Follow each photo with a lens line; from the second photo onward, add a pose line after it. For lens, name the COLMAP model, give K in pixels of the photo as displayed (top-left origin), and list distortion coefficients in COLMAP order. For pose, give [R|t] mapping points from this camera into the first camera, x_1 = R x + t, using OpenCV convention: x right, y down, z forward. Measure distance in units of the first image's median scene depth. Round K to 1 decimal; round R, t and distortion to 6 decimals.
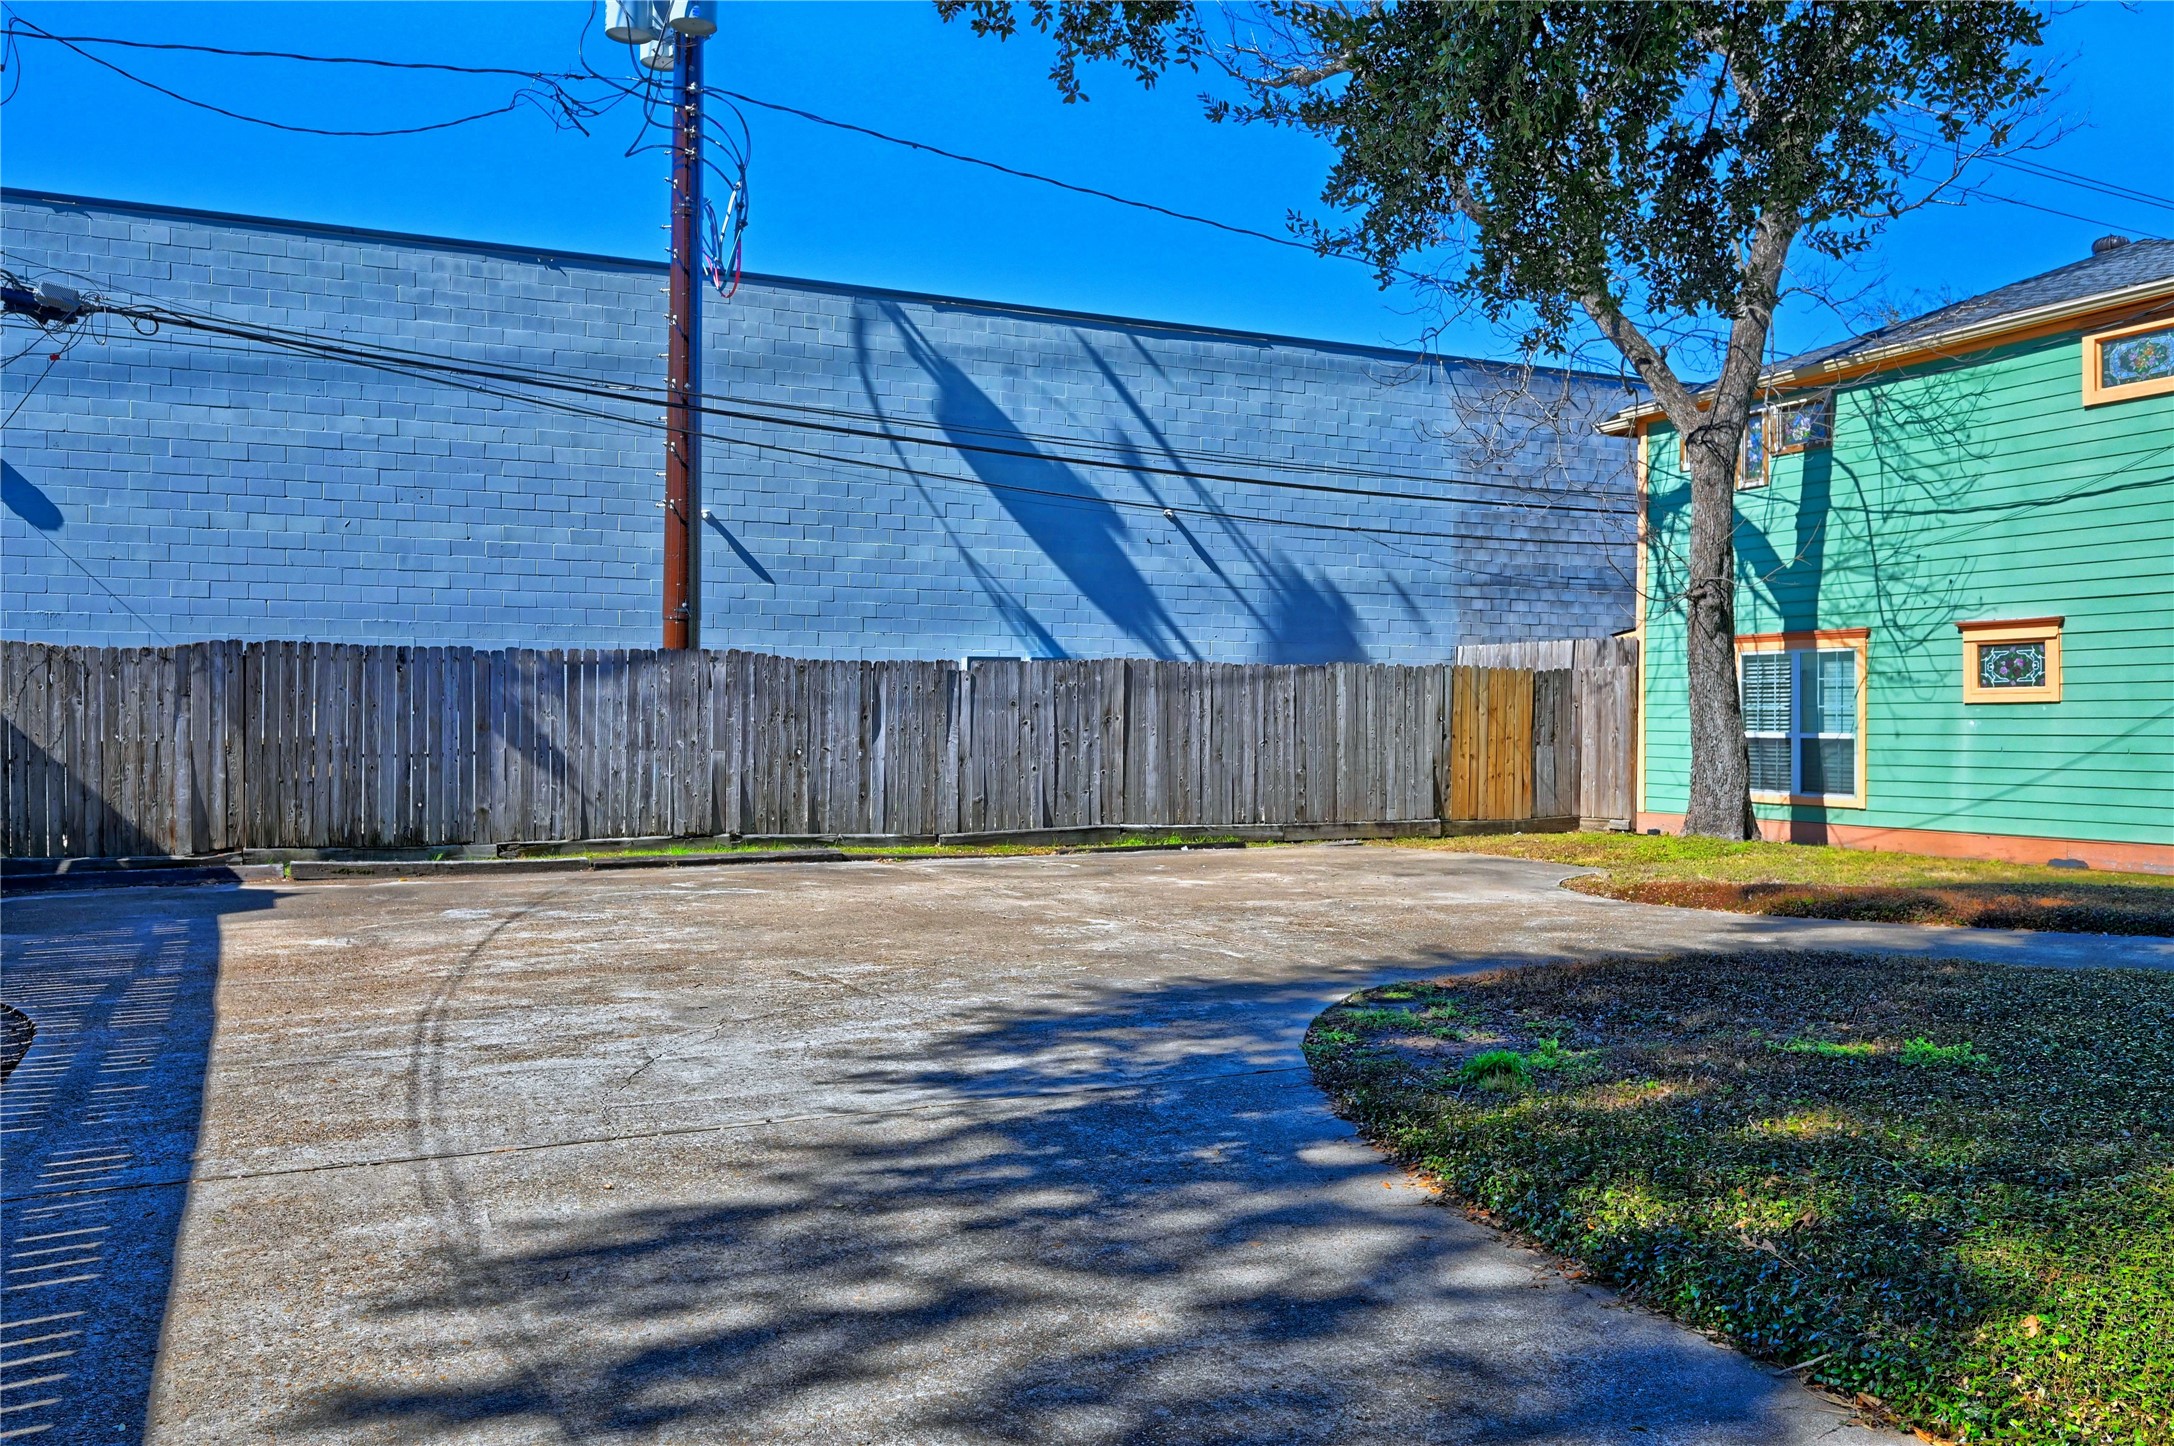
lens RADIAL K [[1671.7, 0, 1087.0], [0, 1671.7, 723.0], [0, 0, 1]] dist [-0.000674, -0.003907]
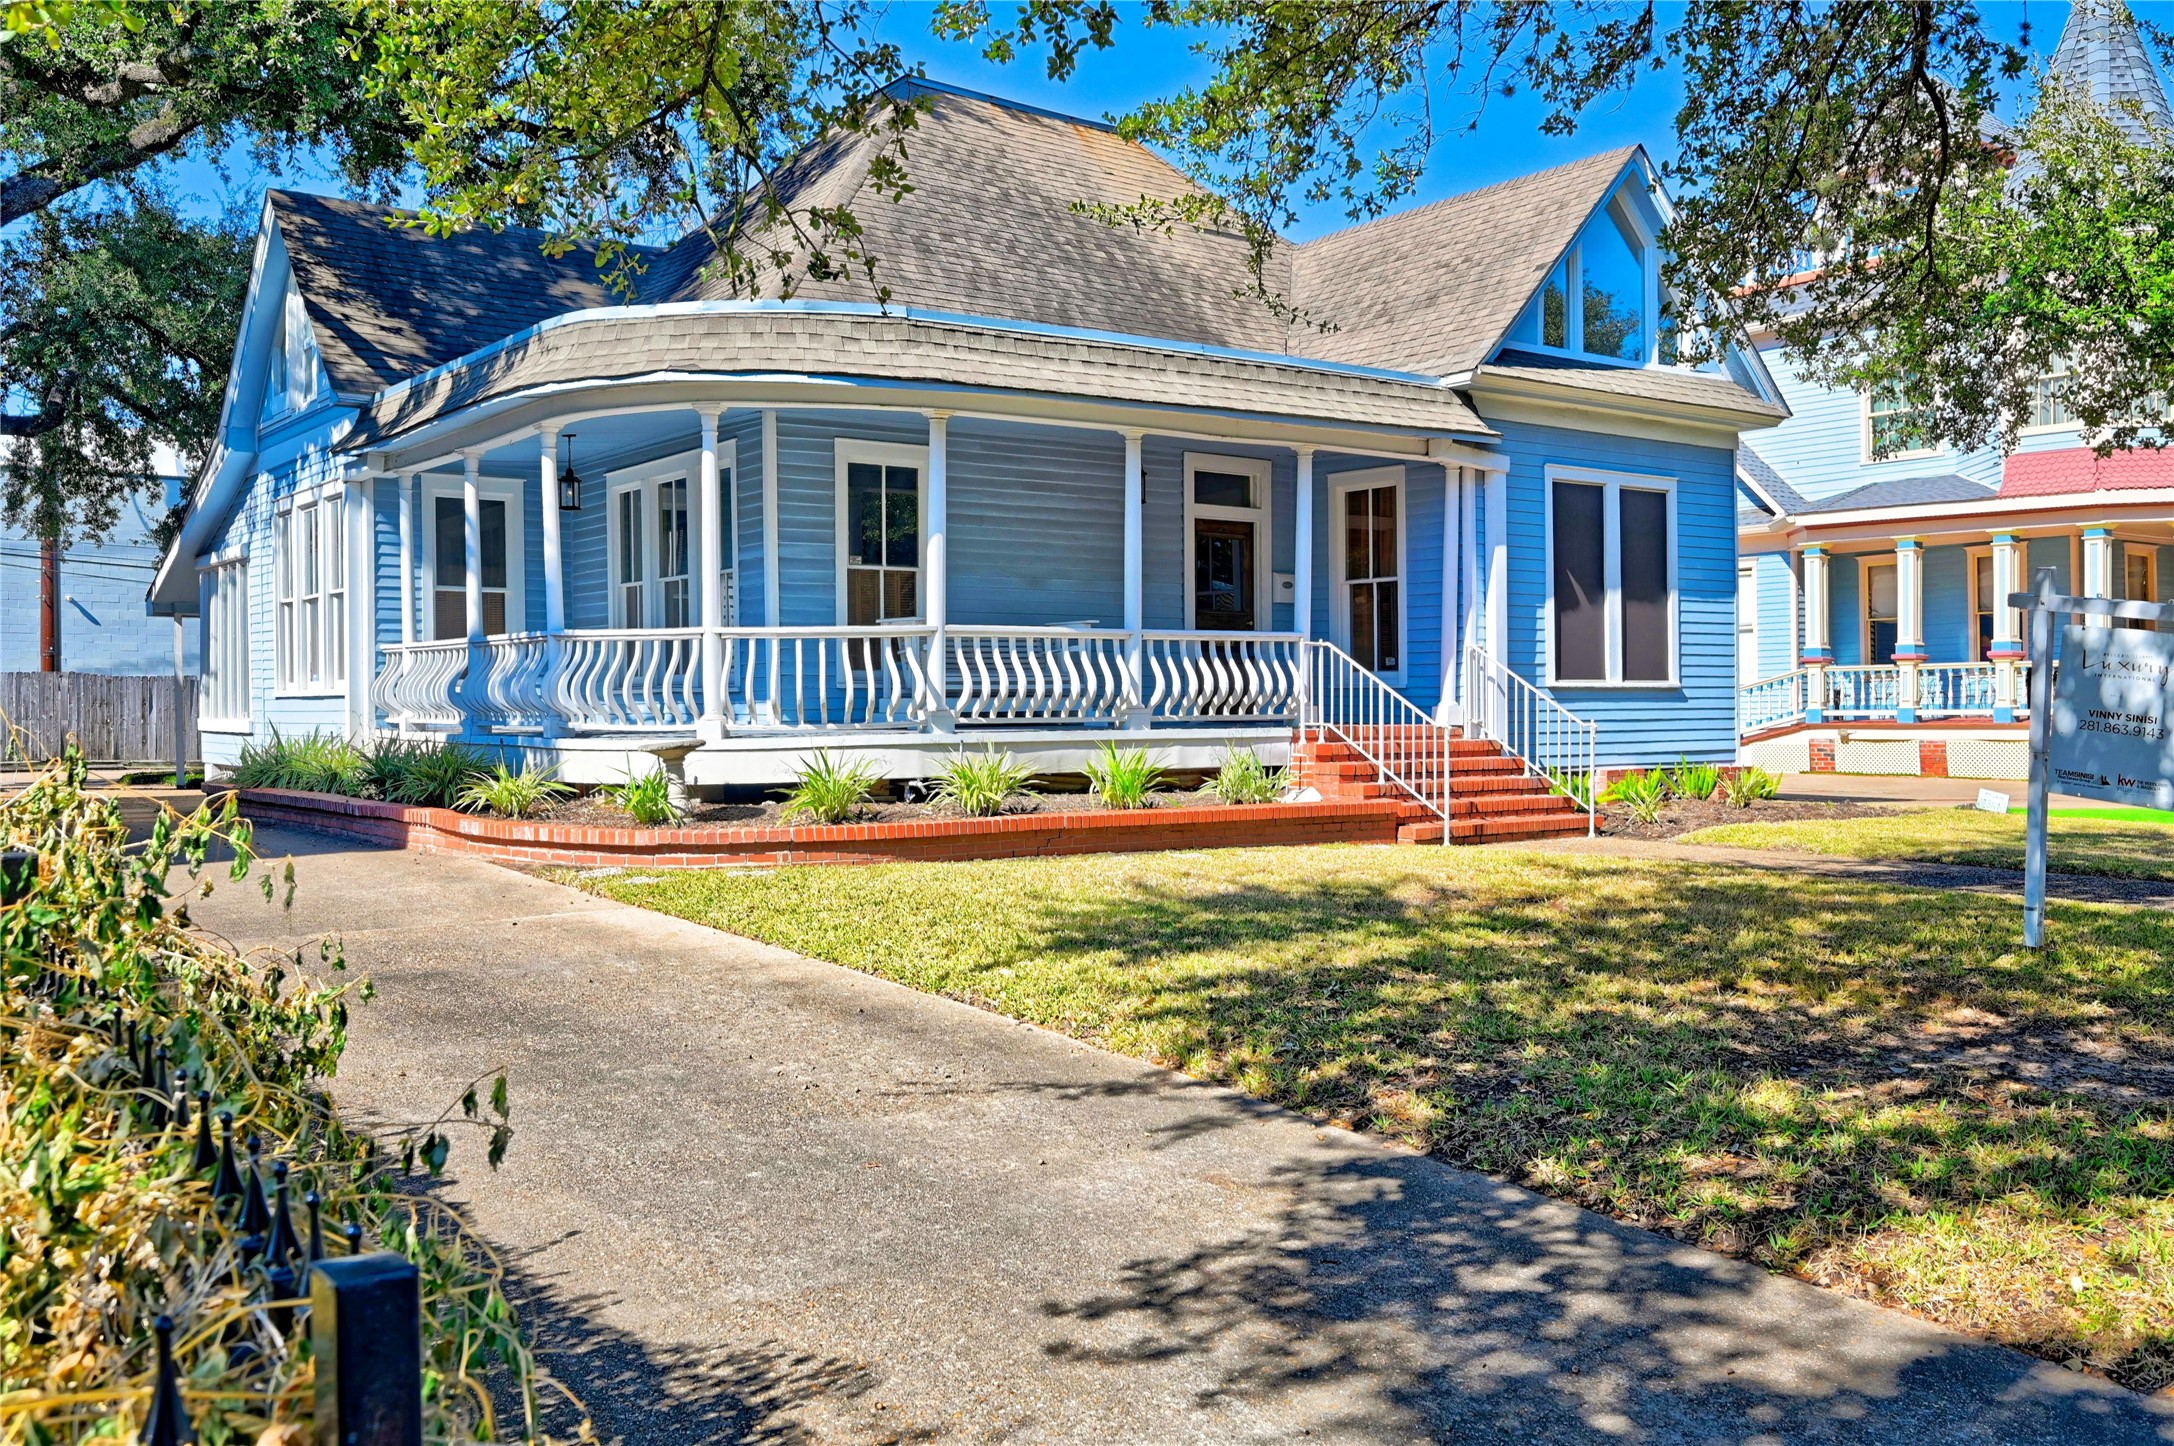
lens RADIAL K [[1883.7, 0, 1082.0], [0, 1883.7, 722.1], [0, 0, 1]] dist [-0.001883, 0.001960]
pose [[0.982061, -0.013581, 0.188071, 0.556531], [0.013524, 0.999907, 0.001586, 0.031296], [-0.188076, 0.000986, 0.982154, -1.466468]]
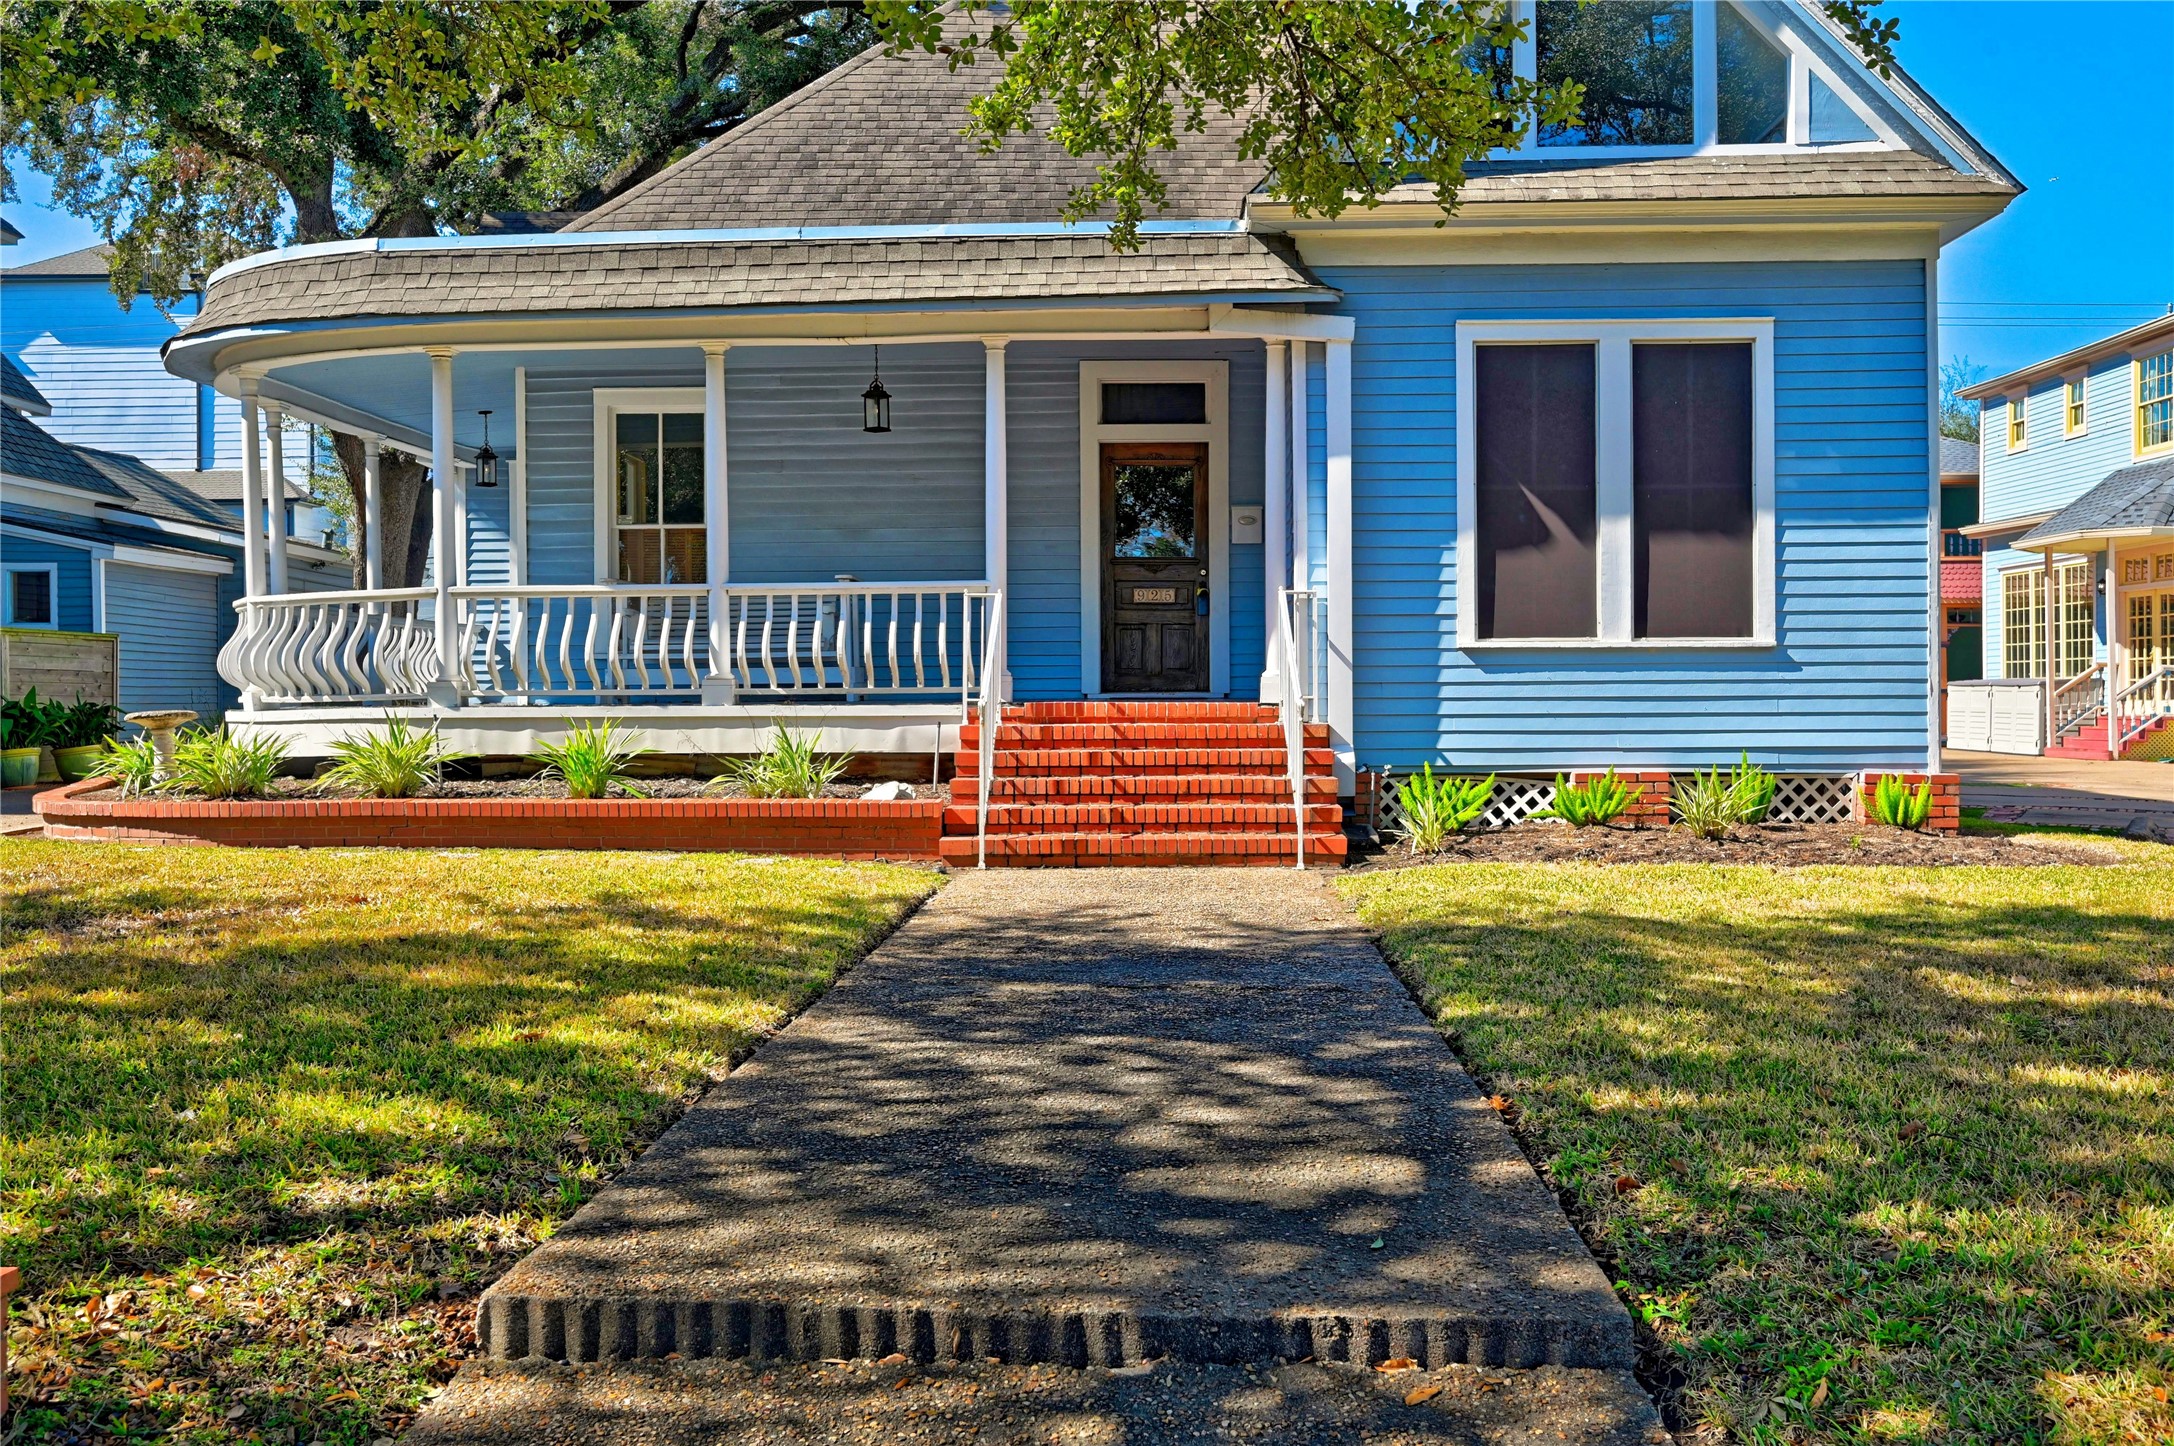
lens RADIAL K [[1883.7, 0, 1082.0], [0, 1883.7, 722.1], [0, 0, 1]] dist [-0.001883, 0.001960]
pose [[0.885274, -0.003731, -0.465056, 1.143137], [0.006274, 0.999973, 0.003920, 0.040131], [0.465028, -0.006389, 0.885273, -1.216934]]
